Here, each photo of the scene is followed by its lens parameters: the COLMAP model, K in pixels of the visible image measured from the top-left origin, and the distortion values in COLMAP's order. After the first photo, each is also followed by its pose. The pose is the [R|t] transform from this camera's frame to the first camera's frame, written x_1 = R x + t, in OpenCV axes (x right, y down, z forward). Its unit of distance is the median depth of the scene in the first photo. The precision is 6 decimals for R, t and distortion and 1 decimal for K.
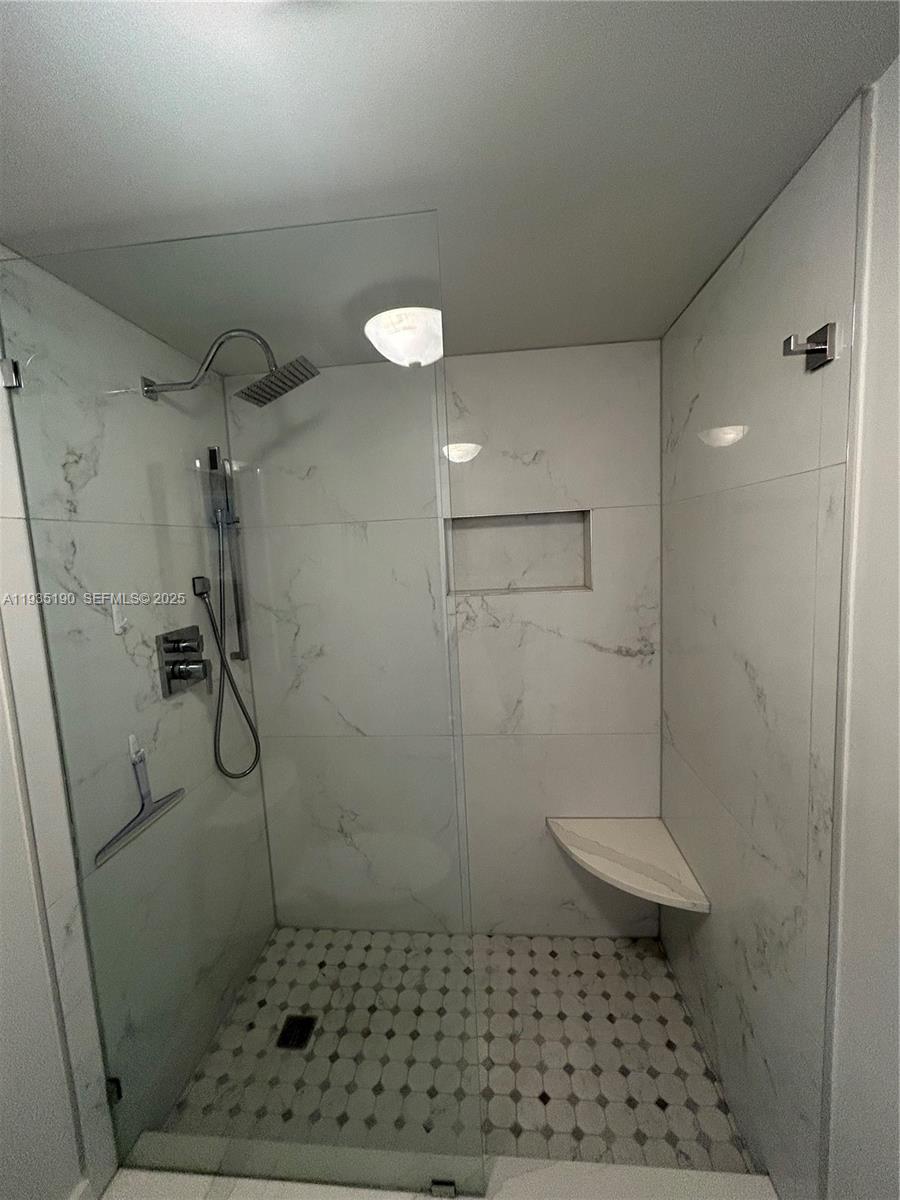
lens RADIAL K [[481.8, 0, 452.3], [0, 481.8, 600.2], [0, 0, 1]] dist [-0.002330, -0.000027]
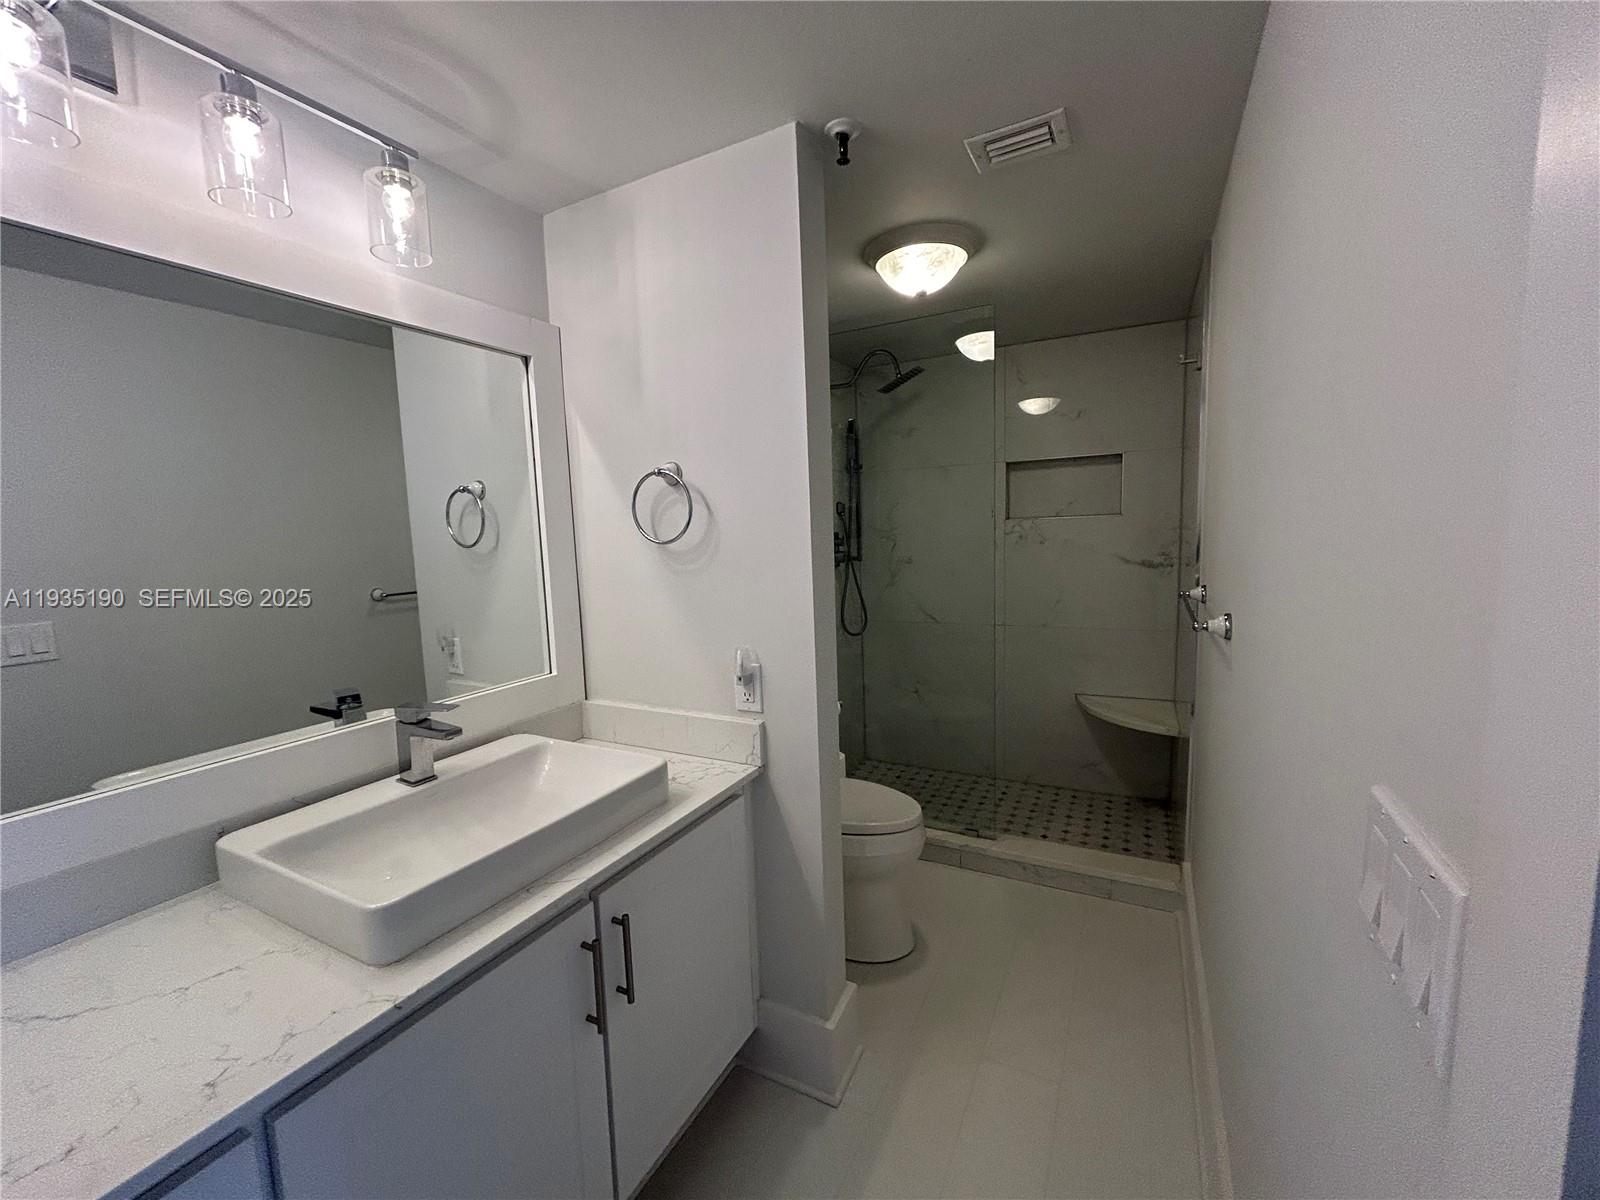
lens RADIAL K [[642.5, 0, 795.2], [0, 642.5, 599.1], [0, 0, 1]] dist [-0.002330, -0.000027]
pose [[0.922263, 0.057959, -0.382194, 0.153761], [-0.052970, 0.998318, 0.023574, 0.210464], [0.382917, -0.001496, 0.923781, -0.932442]]
